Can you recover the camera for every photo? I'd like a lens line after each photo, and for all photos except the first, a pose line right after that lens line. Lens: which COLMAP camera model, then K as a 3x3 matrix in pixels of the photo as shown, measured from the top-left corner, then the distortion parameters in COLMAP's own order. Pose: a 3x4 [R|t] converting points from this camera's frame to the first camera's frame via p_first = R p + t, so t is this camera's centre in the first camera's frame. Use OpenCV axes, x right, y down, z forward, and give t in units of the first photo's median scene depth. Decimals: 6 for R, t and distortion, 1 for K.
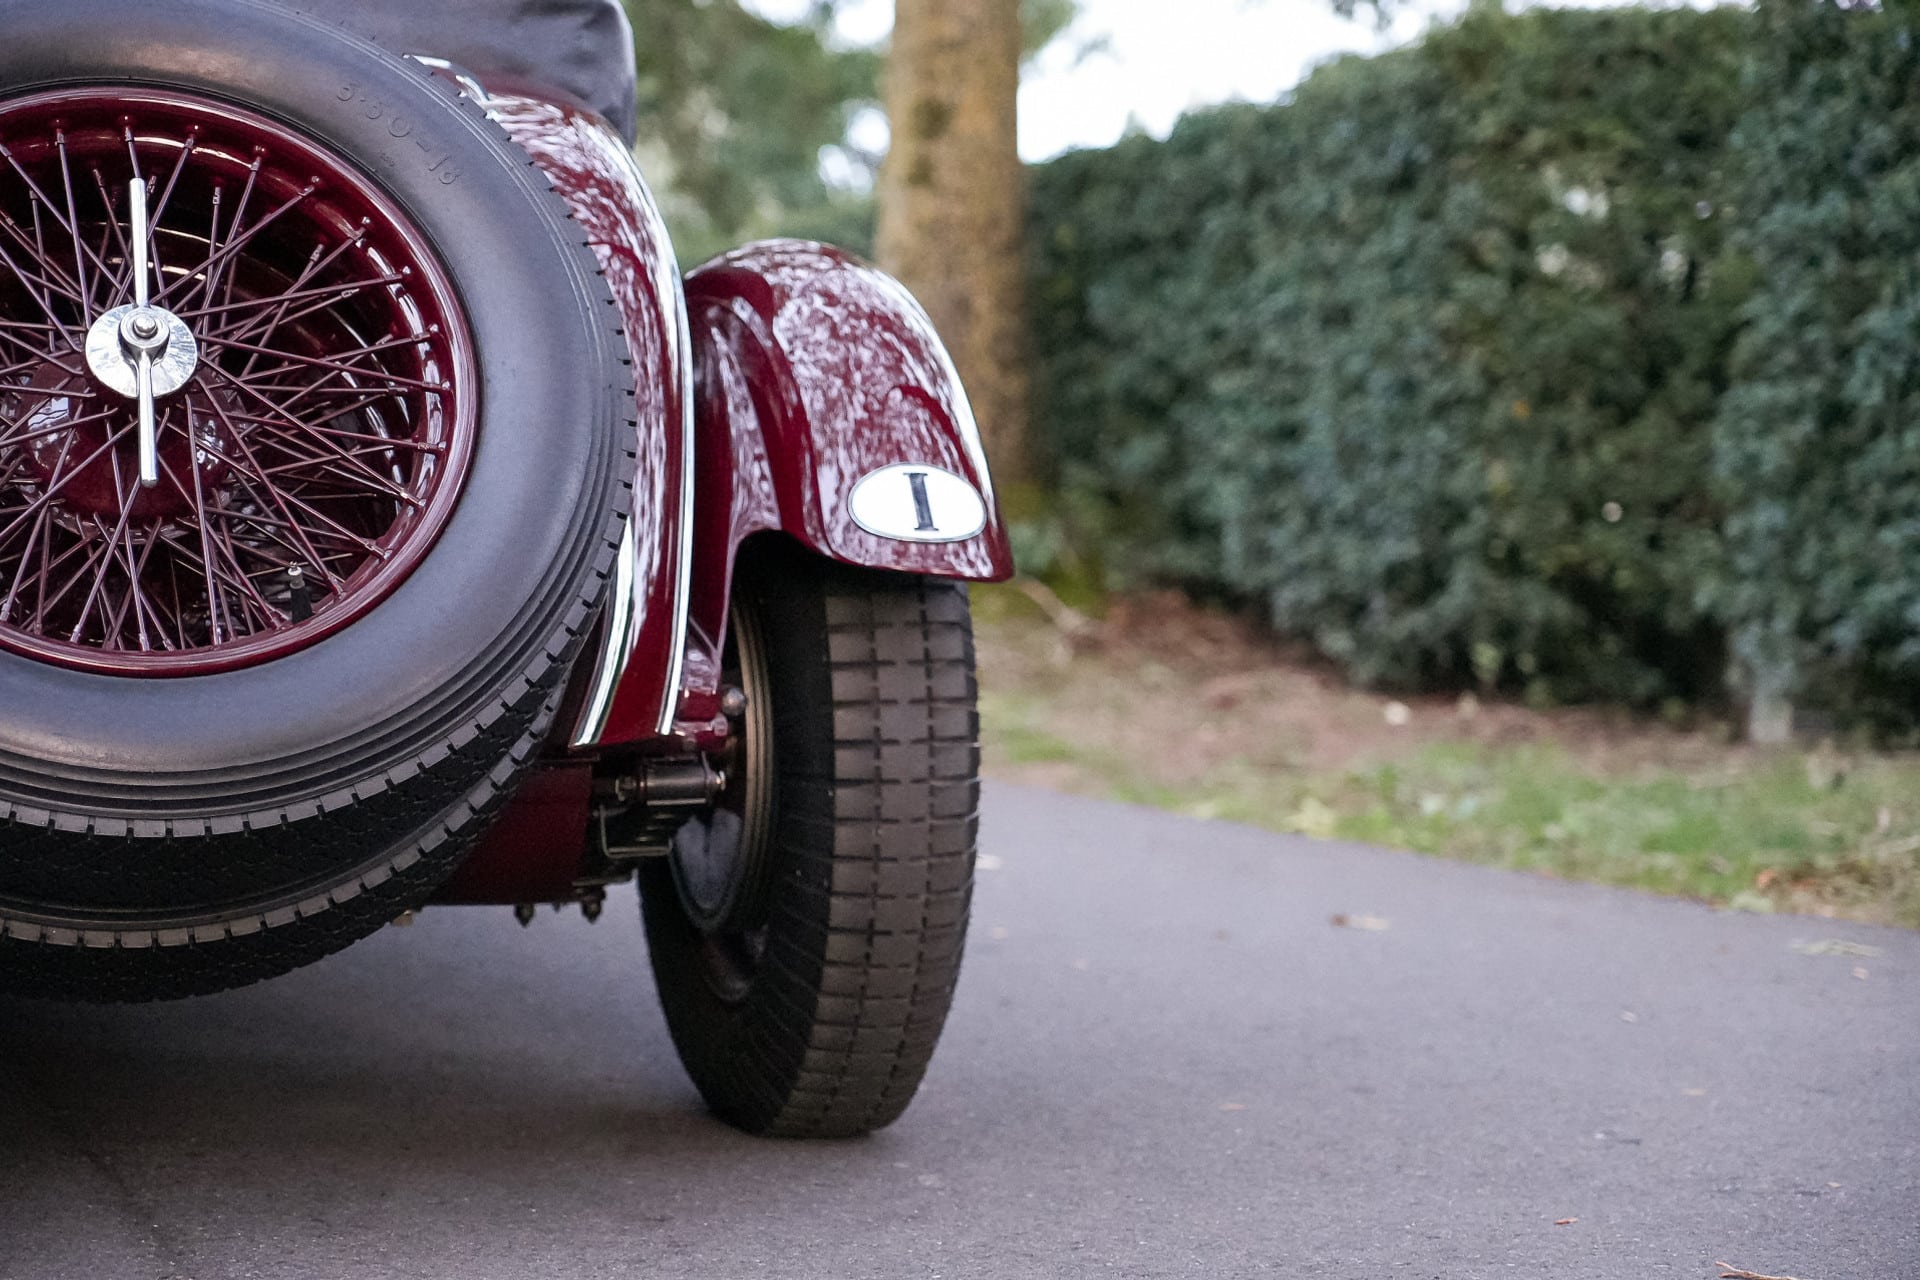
lens RADIAL K [[4465.4, 0, 962.7], [0, 4465.4, 639.9], [0, 0, 1]] dist [0.073406, 0.000000]
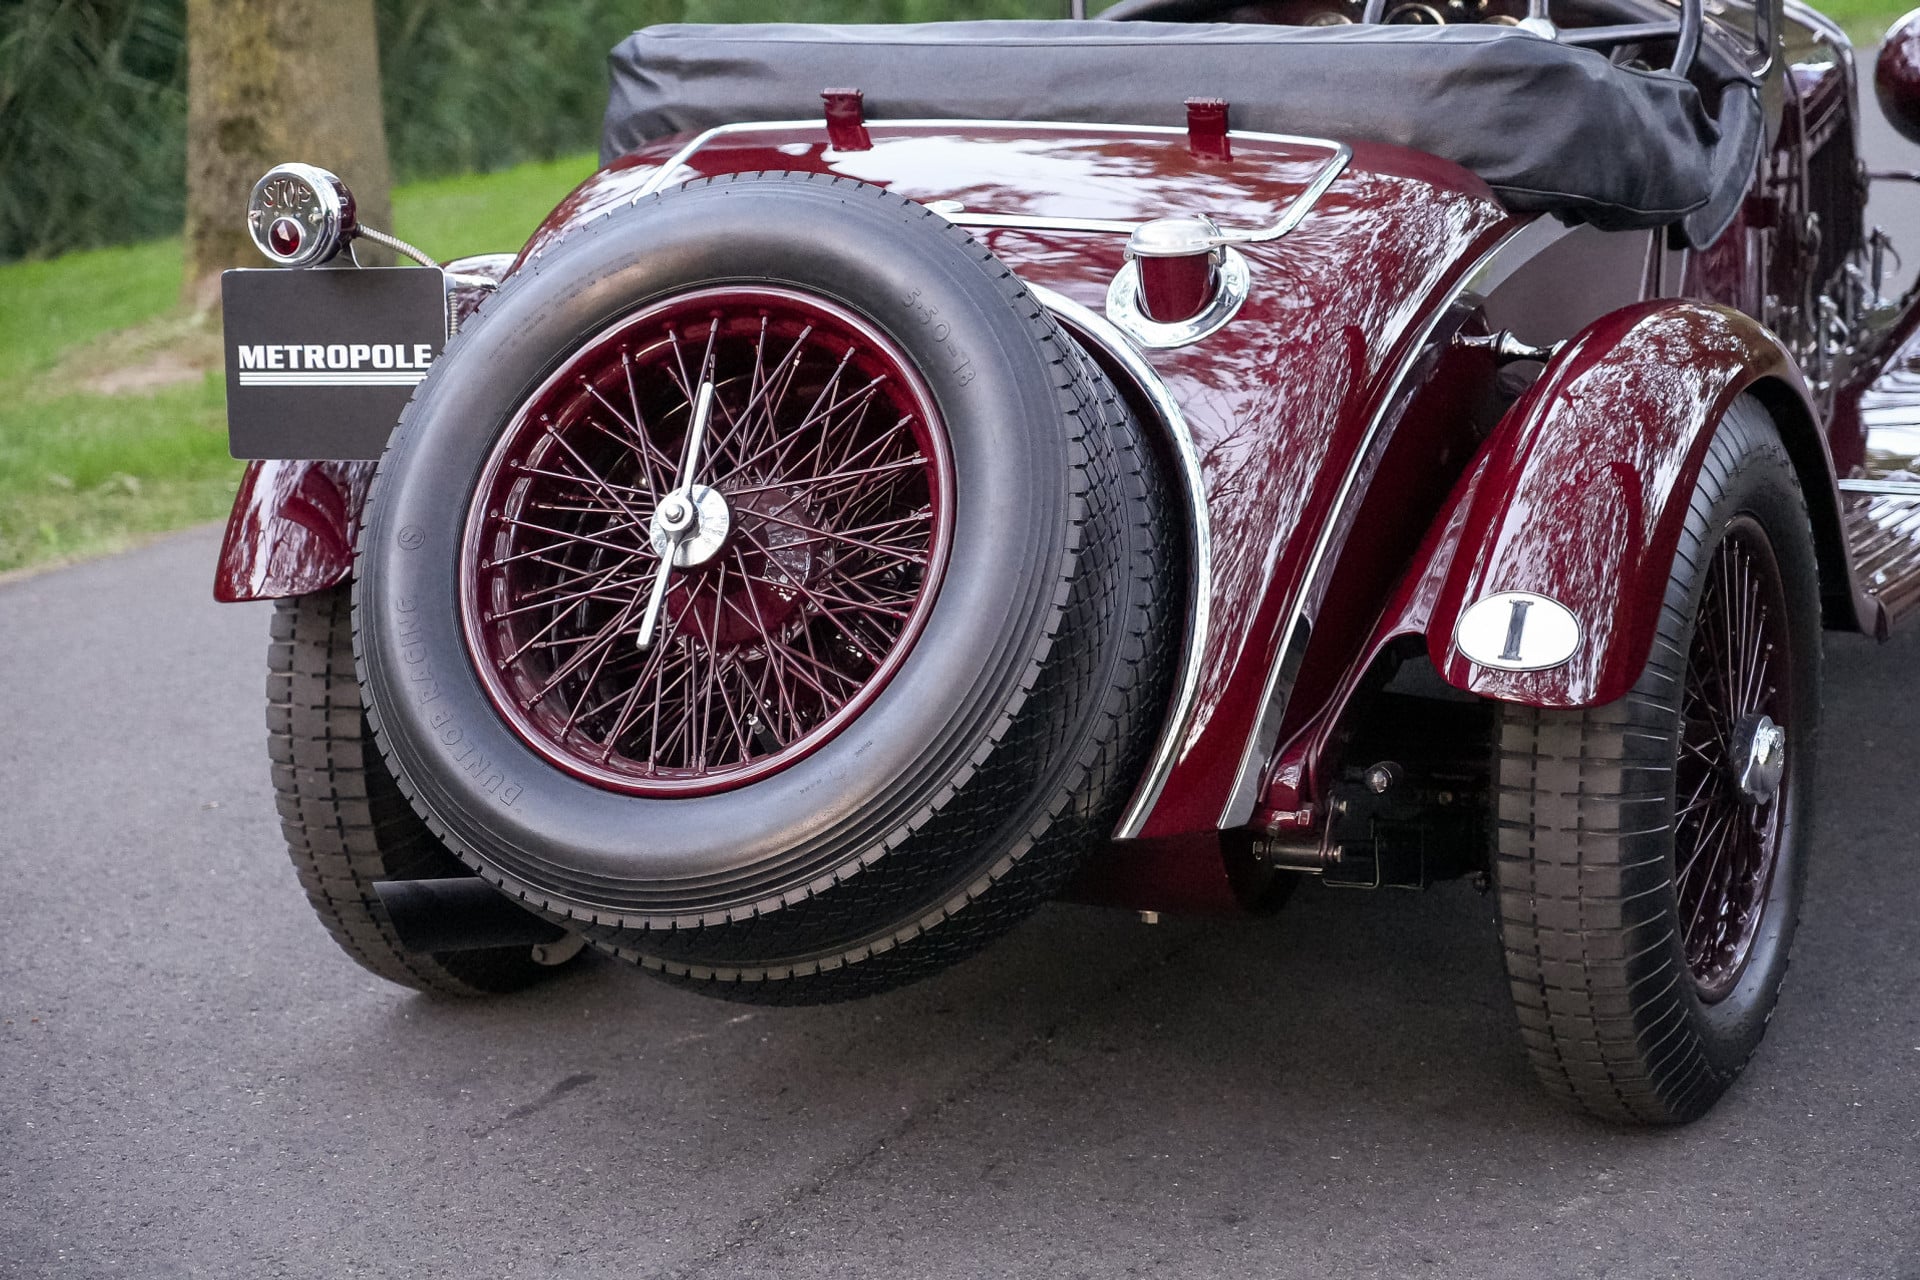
lens RADIAL K [[4502.7, 0, 988.3], [0, 4502.7, 730.7], [0, 0, 1]] dist [-0.136809, 0.000000]
pose [[0.757417, 0.141191, -0.637484, 0.598937], [-0.013416, 0.979499, 0.201001, -0.227259], [0.652794, -0.143689, 0.743783, 0.094278]]
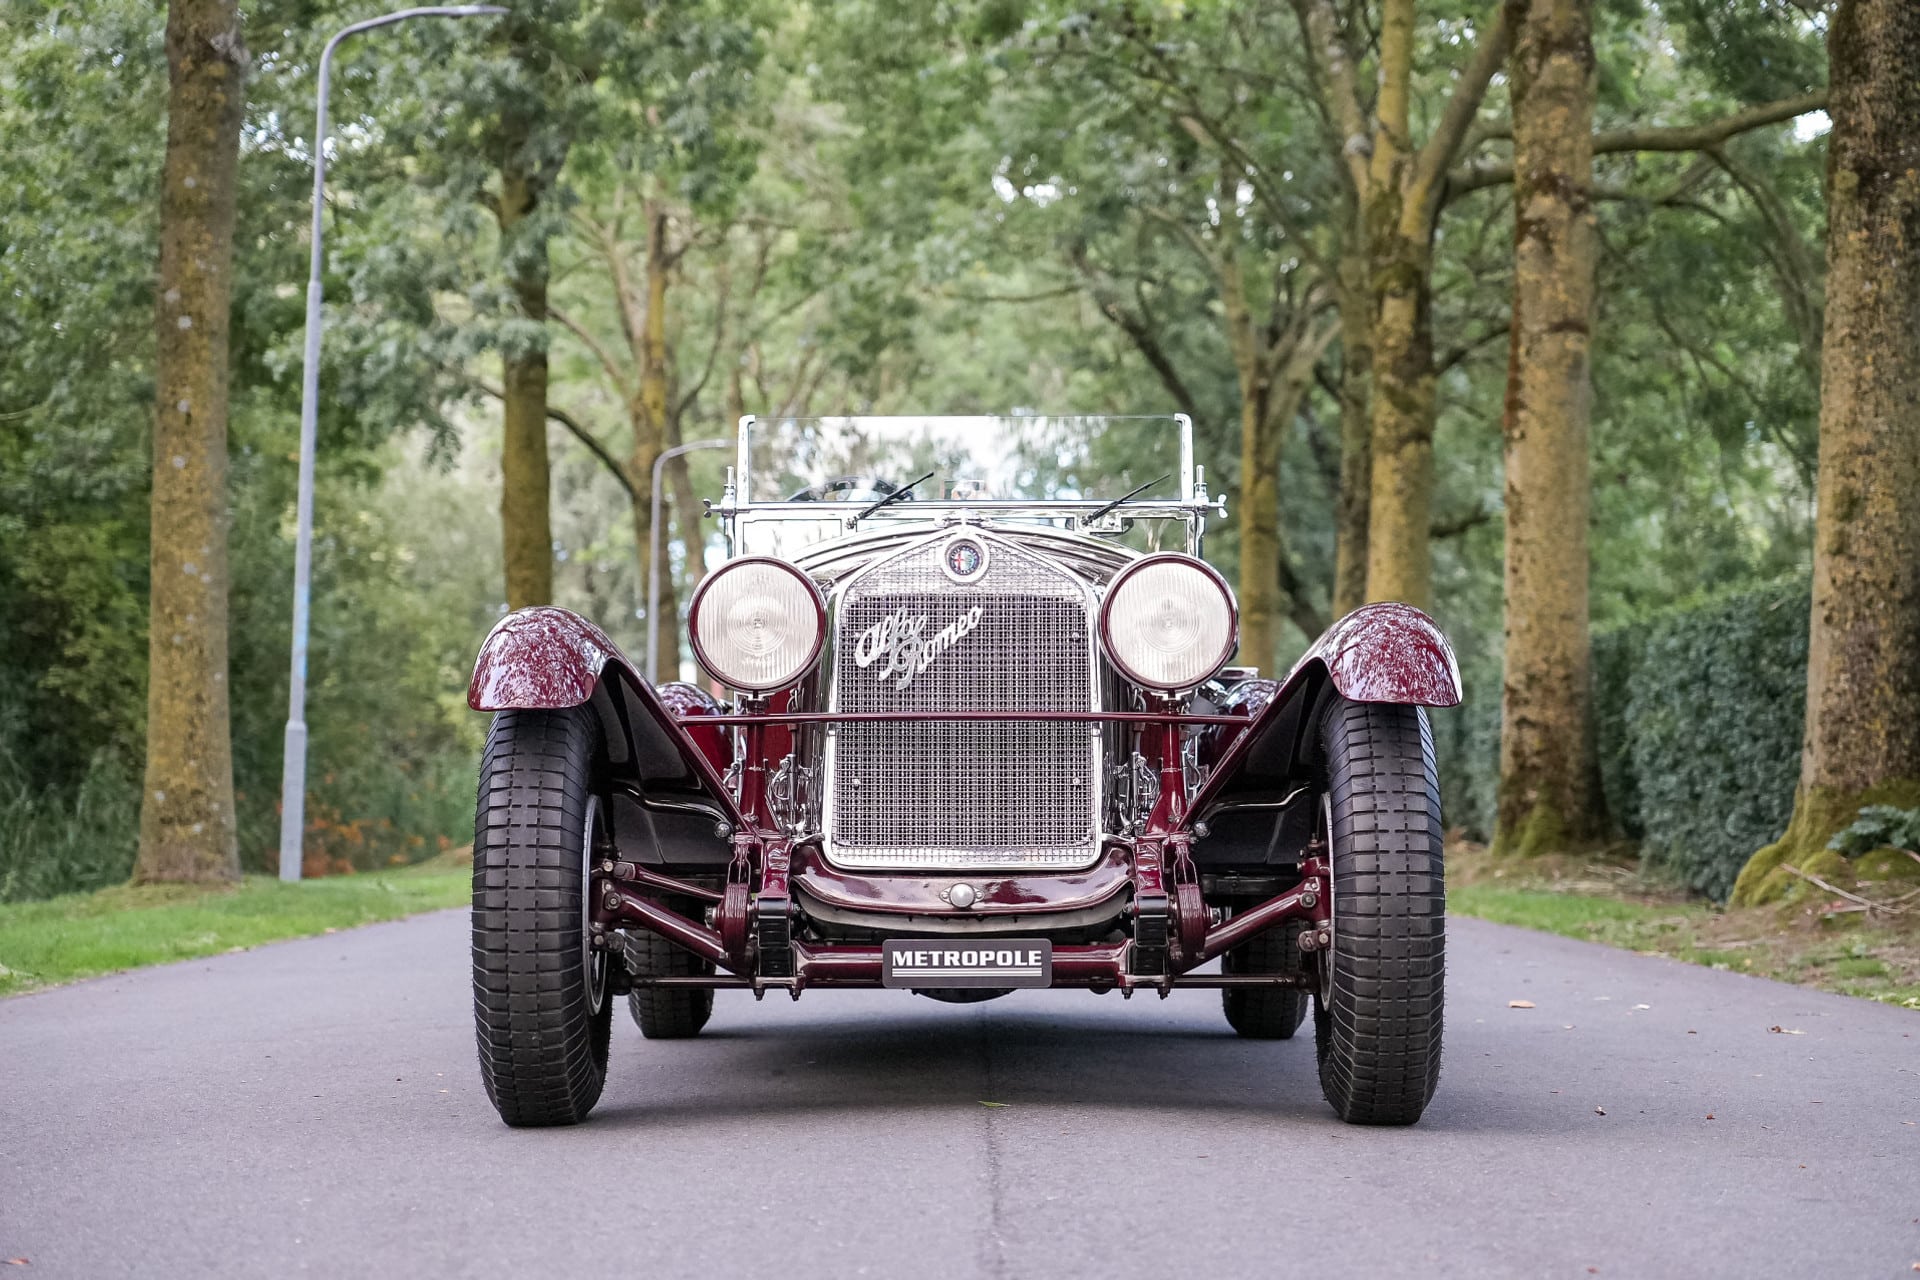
lens RADIAL K [[4168.9, 0, 1058.1], [0, 4168.9, 678.2], [0, 0, 1]] dist [-0.049417, 0.000000]
pose [[0.962892, 0.010025, -0.269702, 0.446876], [-0.025284, 0.998266, -0.053162, 0.032748], [0.268701, 0.058008, 0.961475, -1.143766]]
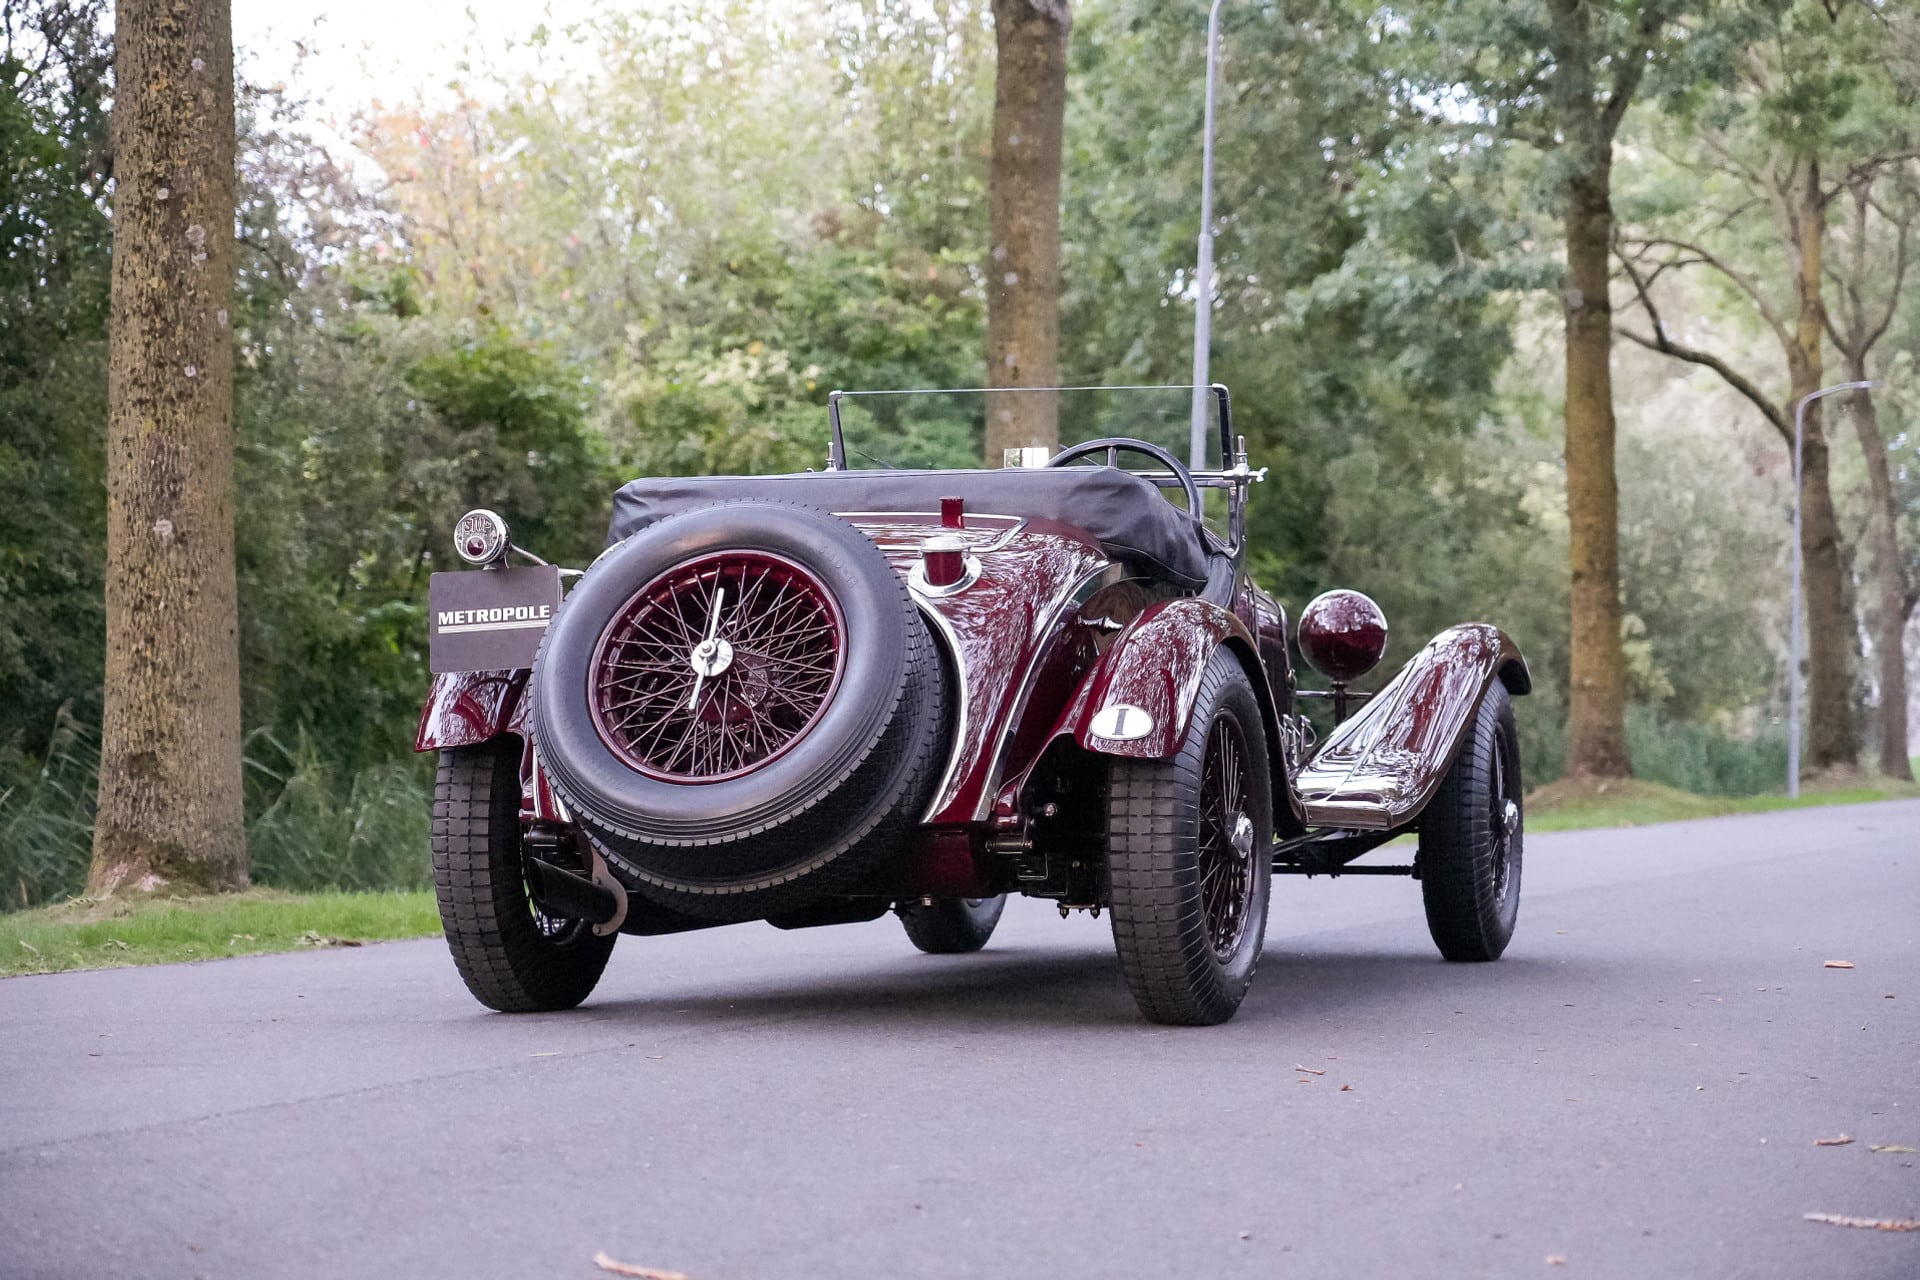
lens RADIAL K [[4168.9, 0, 937.0], [0, 4168.9, 606.8], [0, 0, 1]] dist [-0.049417, 0.000000]
pose [[0.821281, -0.001758, -0.570521, 1.086312], [-0.032047, 0.998274, -0.049209, 0.015796], [0.569623, 0.058698, 0.819807, -0.733124]]
